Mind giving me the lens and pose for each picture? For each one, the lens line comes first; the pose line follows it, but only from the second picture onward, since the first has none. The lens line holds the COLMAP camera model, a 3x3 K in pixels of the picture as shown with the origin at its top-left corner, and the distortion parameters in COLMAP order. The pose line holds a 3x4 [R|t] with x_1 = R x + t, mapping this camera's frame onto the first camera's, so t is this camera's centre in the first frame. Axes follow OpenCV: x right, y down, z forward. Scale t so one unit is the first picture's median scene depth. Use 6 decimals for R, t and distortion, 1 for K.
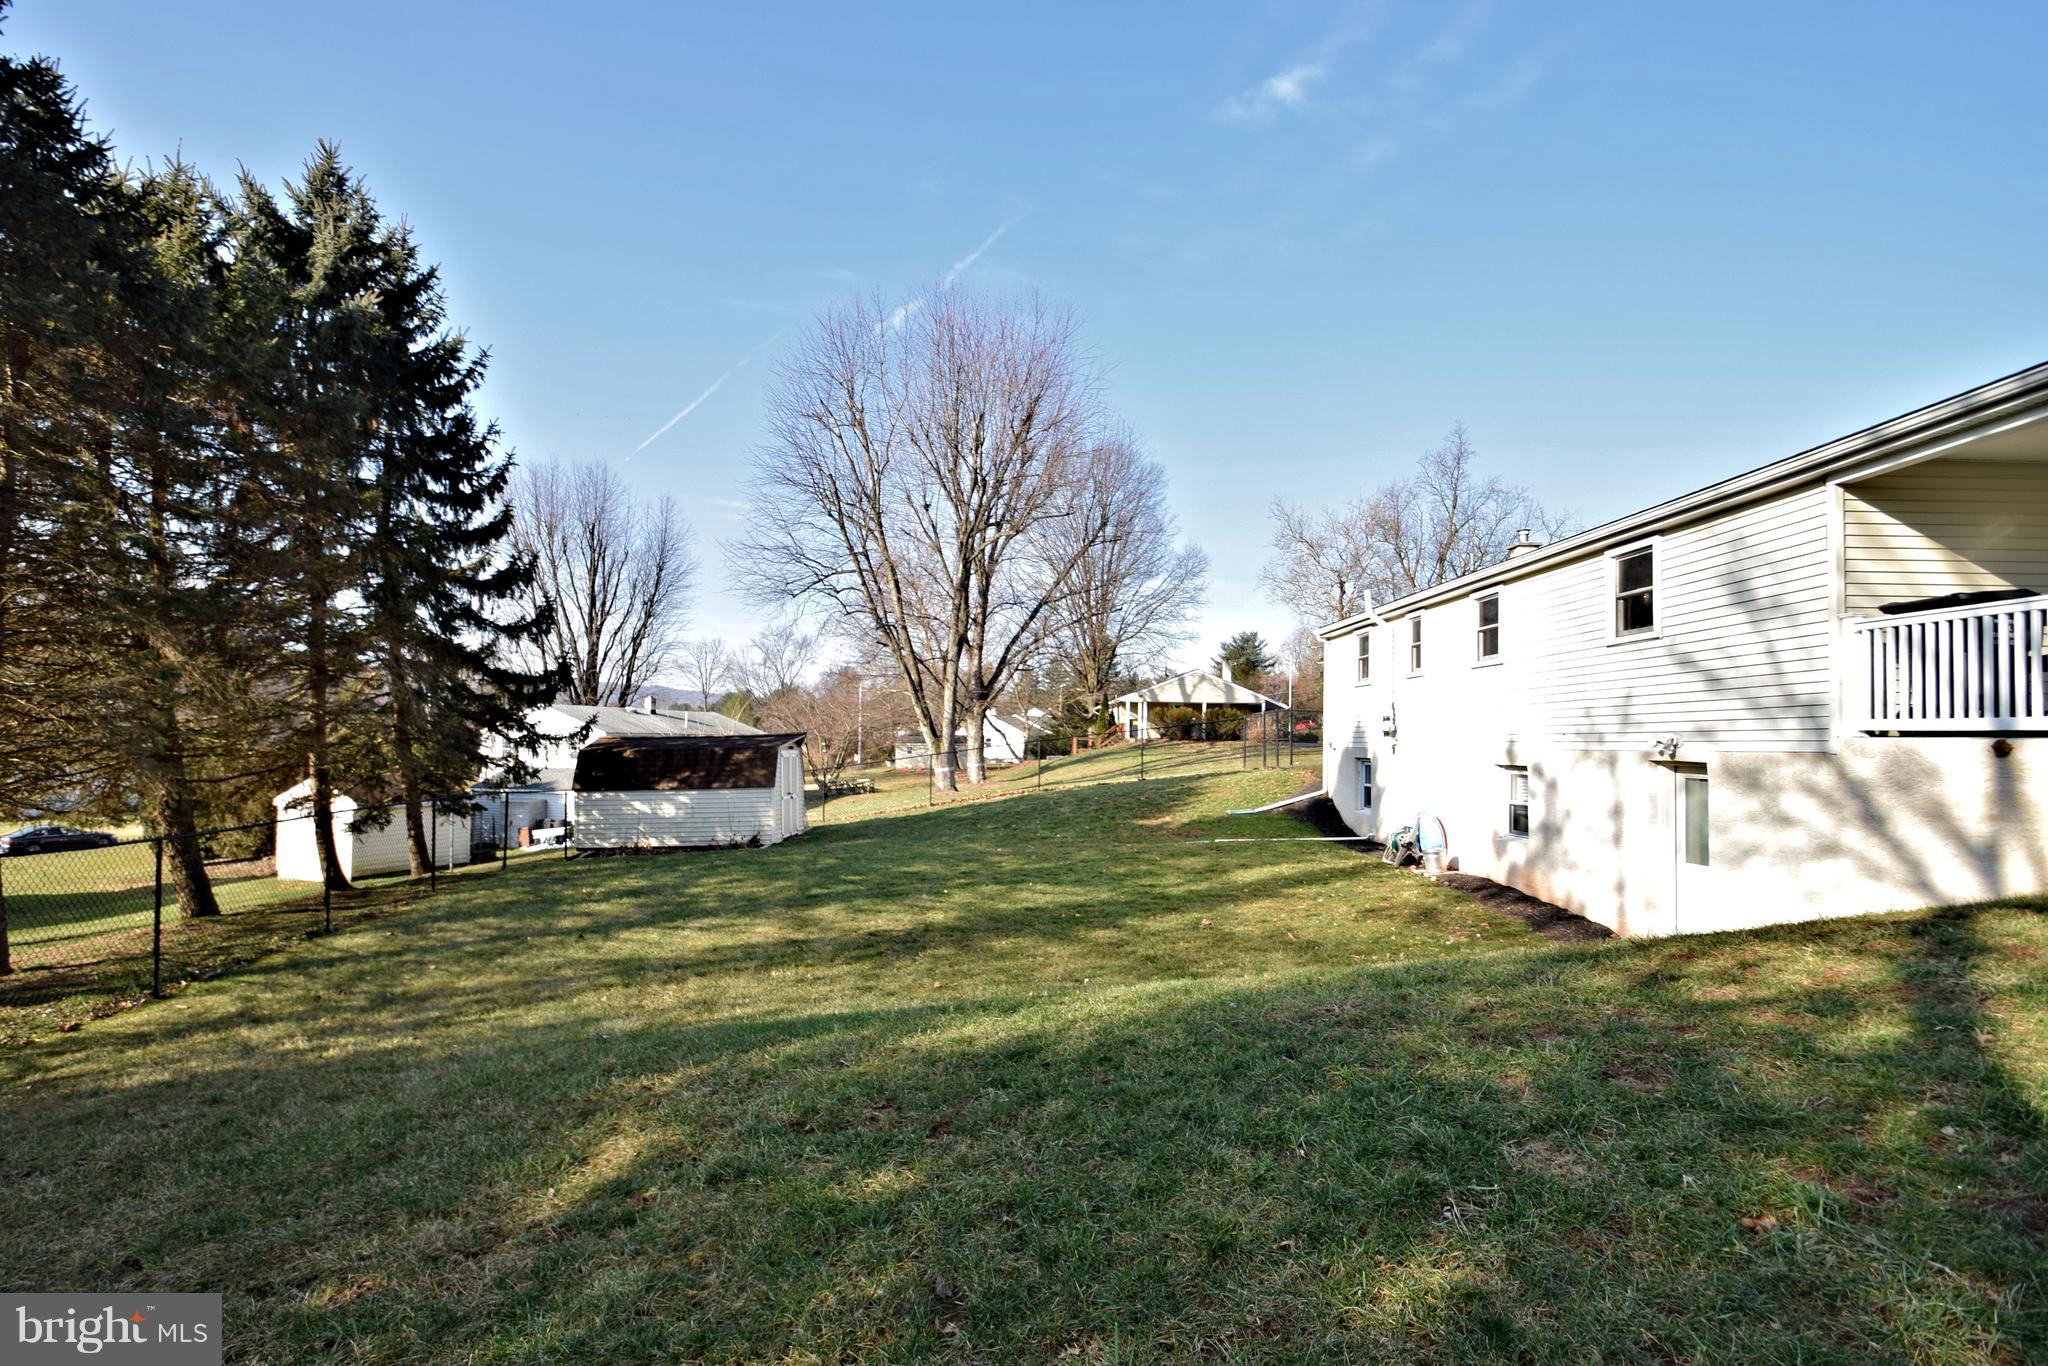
lens RADIAL K [[988.8, 0, 977.5], [0, 988.8, 729.9], [0, 0, 1]] dist [-0.000156, -0.015100]
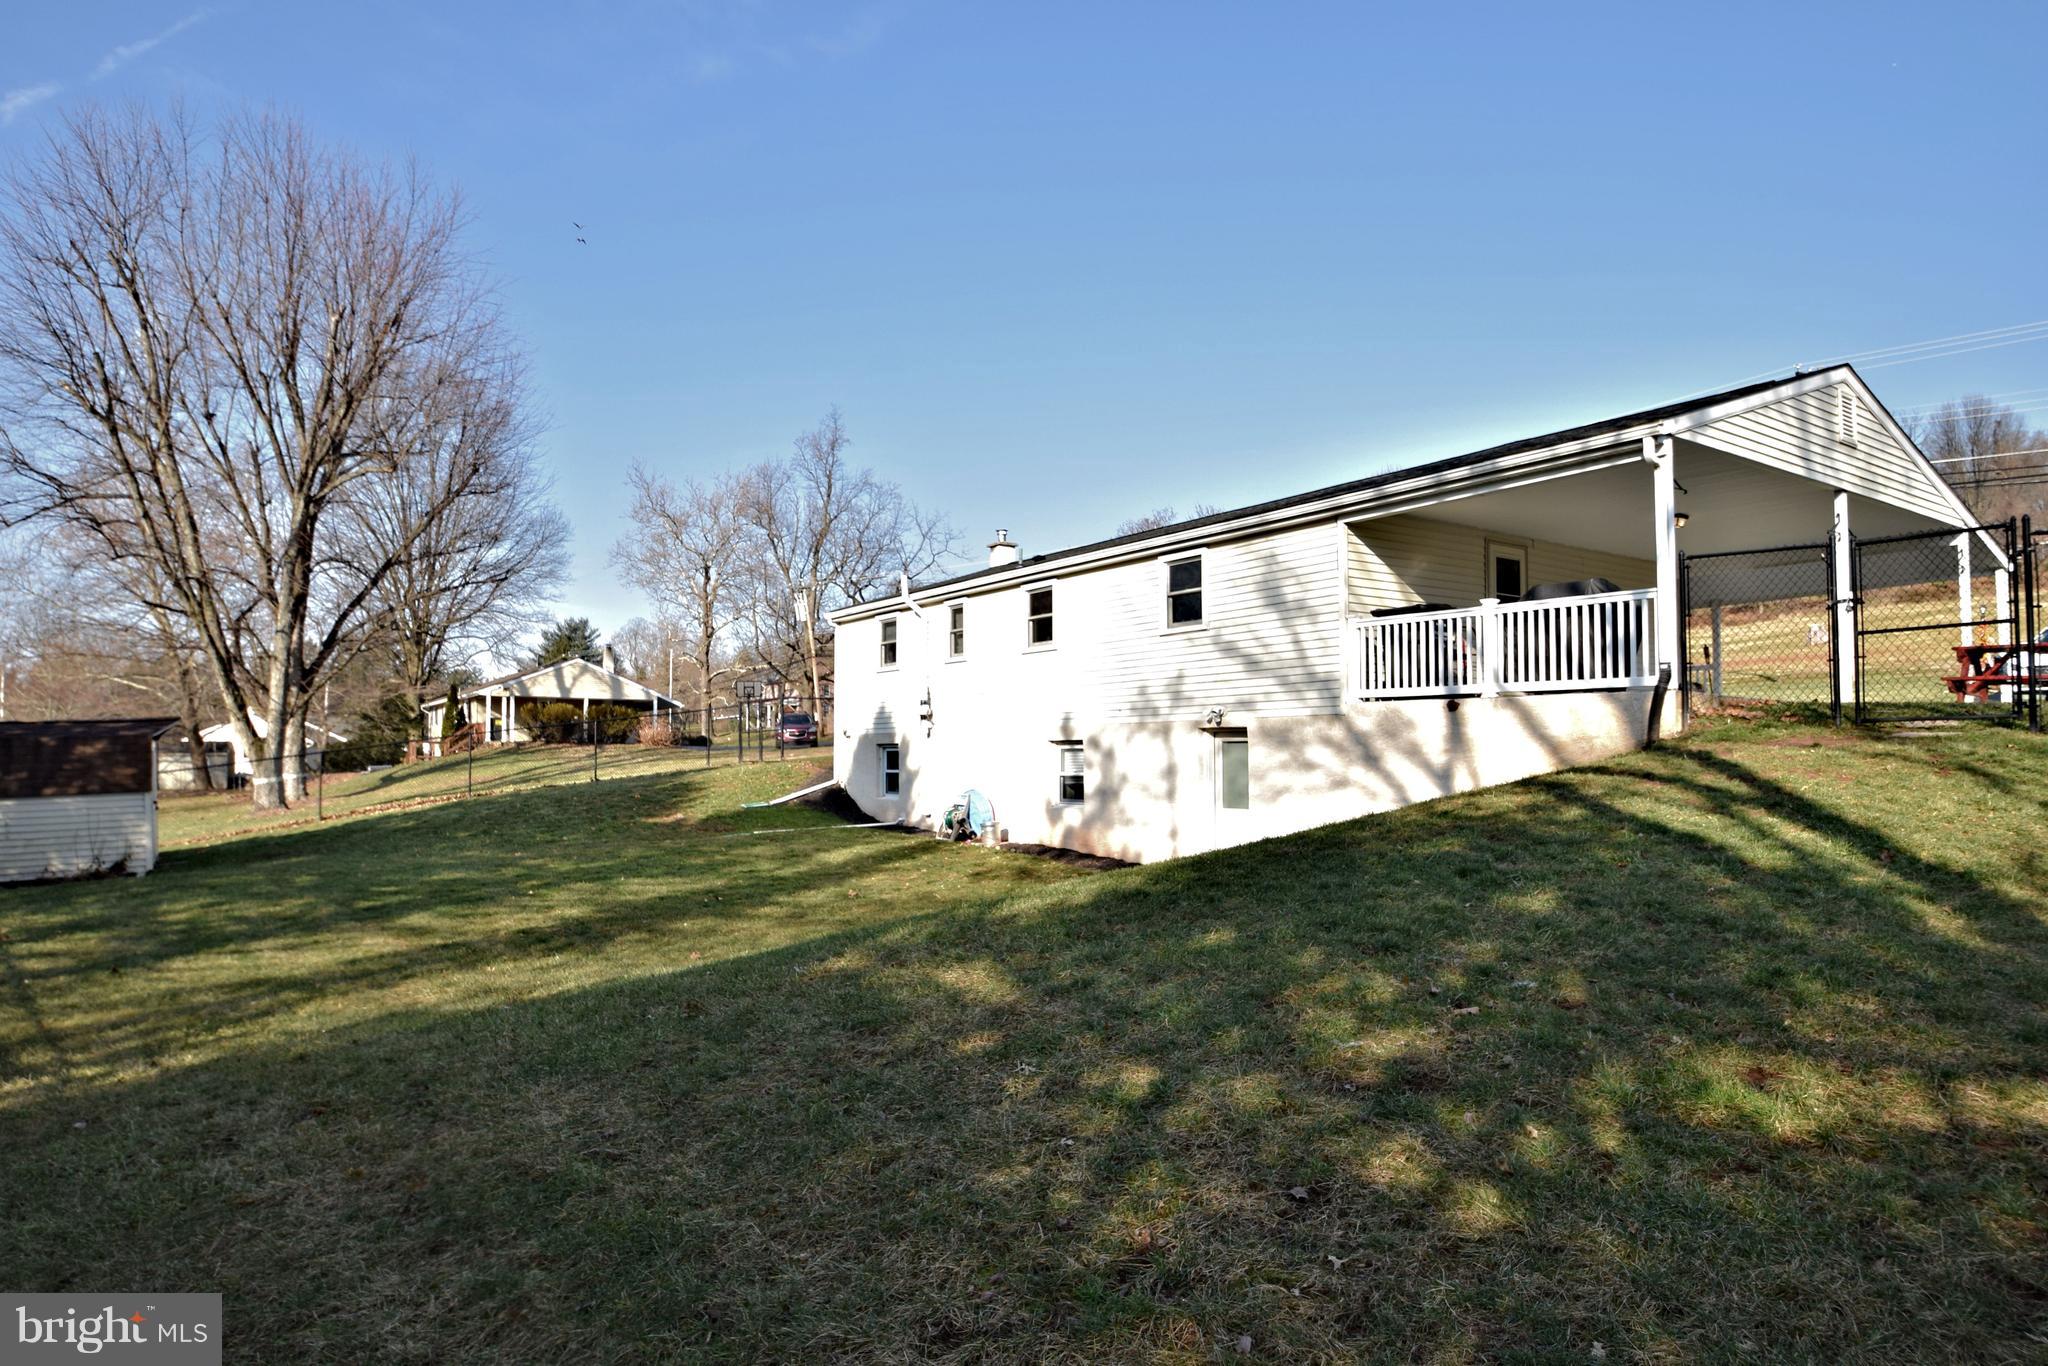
lens RADIAL K [[1205.2, 0, 979.3], [0, 1205.2, 733.3], [0, 0, 1]] dist [-0.037233, 0.000935]
pose [[0.819018, 0.000929, 0.573767, -0.264062], [0.003015, 0.999978, -0.005923, 0.029152], [-0.573760, 0.006581, 0.818997, -0.052550]]
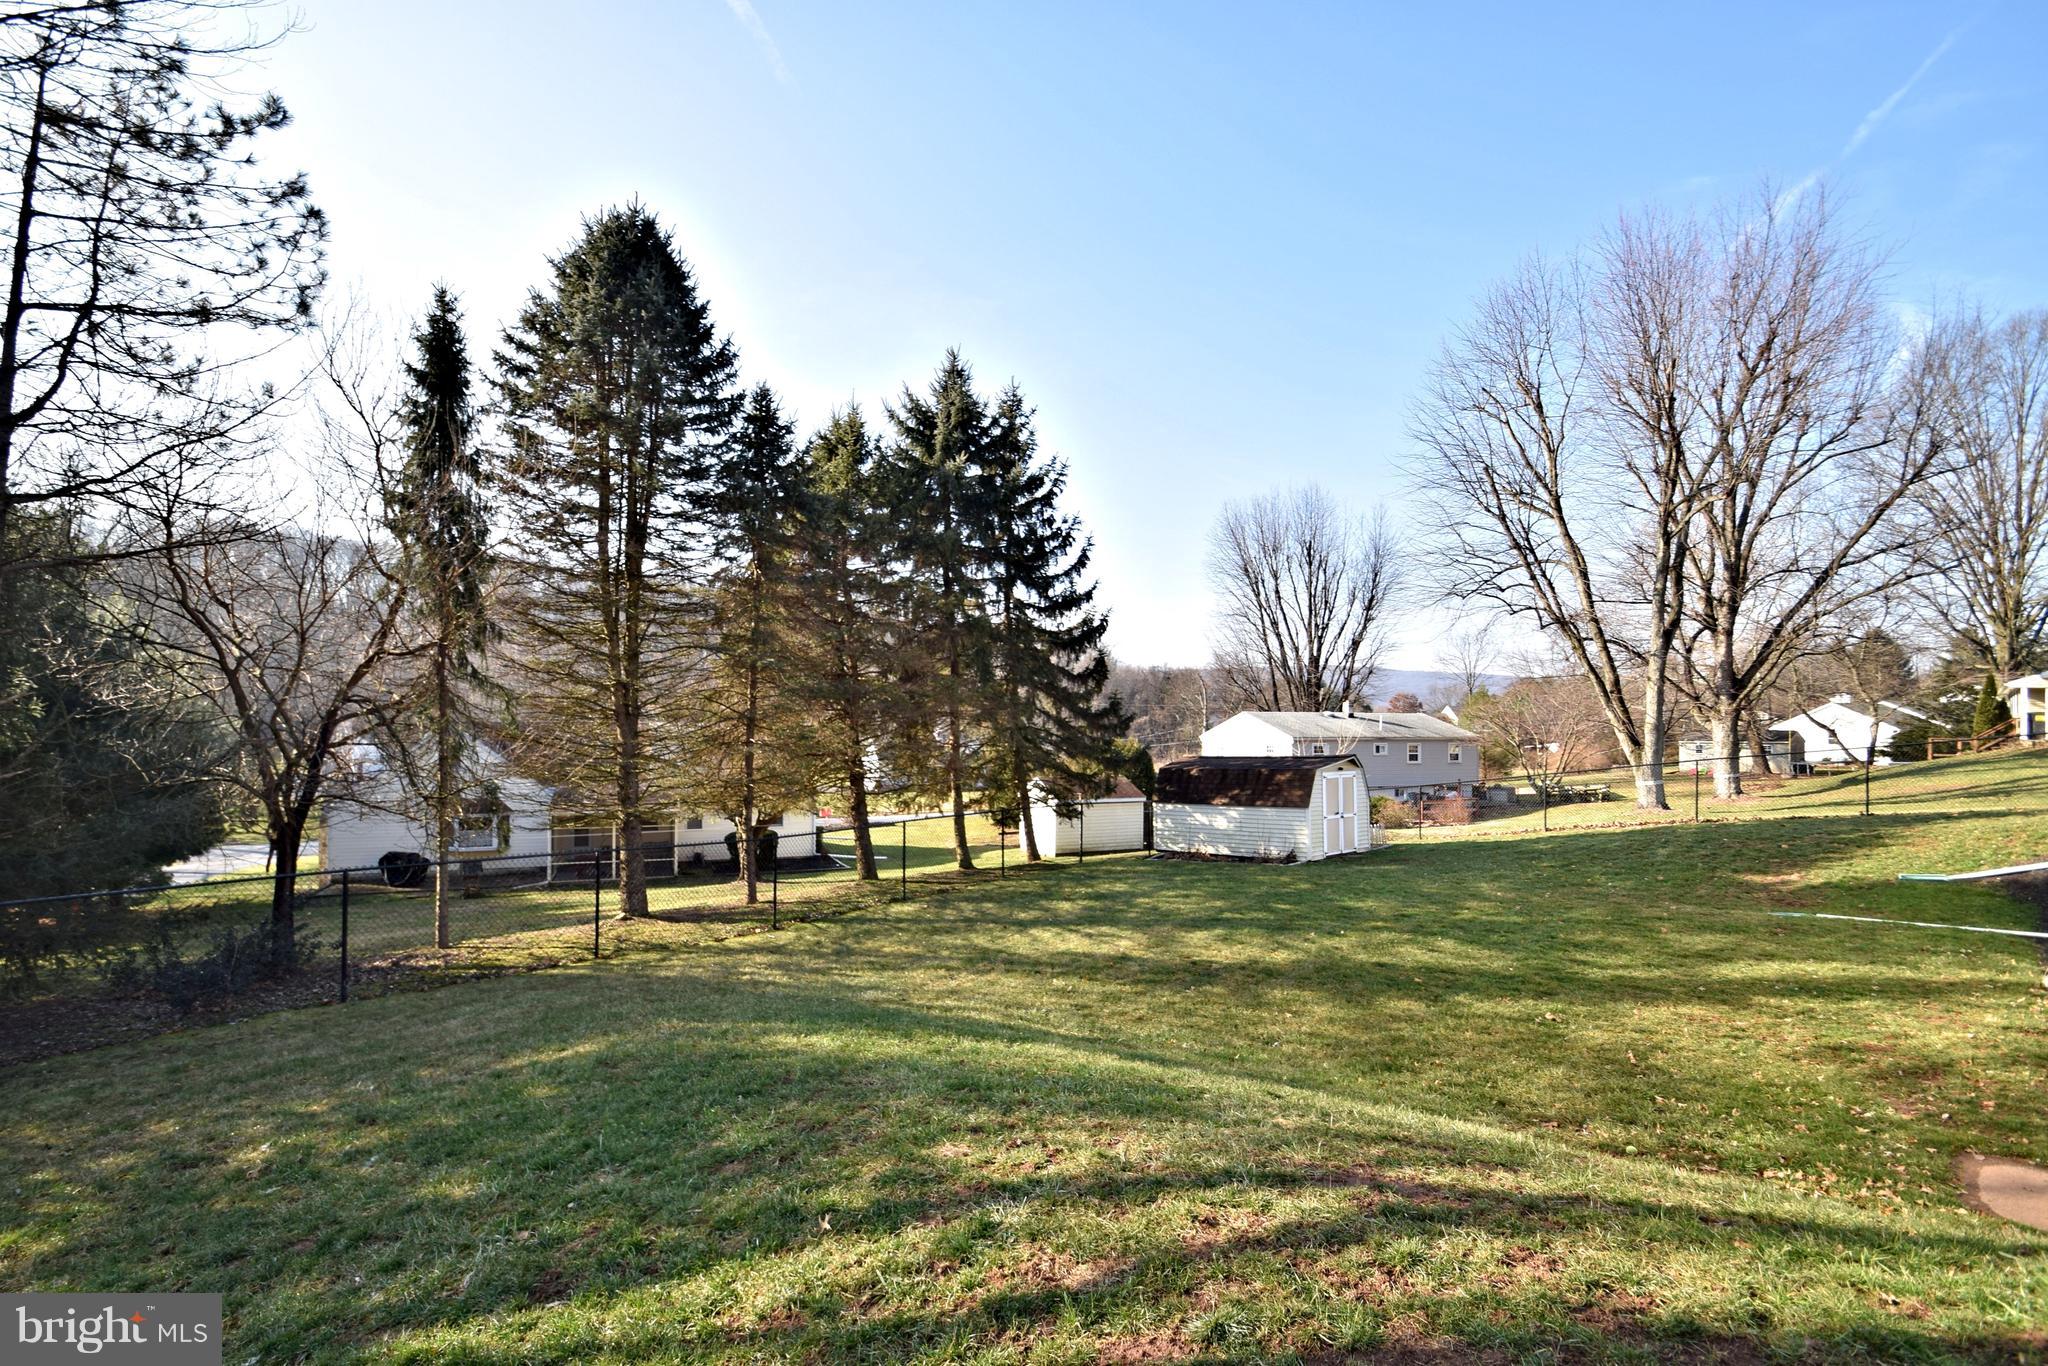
lens RADIAL K [[935.4, 0, 980.2], [0, 935.4, 721.7], [0, 0, 1]] dist [0.000852, -0.010779]
pose [[0.699259, -0.010817, -0.714786, 0.343063], [0.013862, 0.999903, -0.001570, -0.048588], [0.714734, -0.008811, 0.699341, 0.060710]]
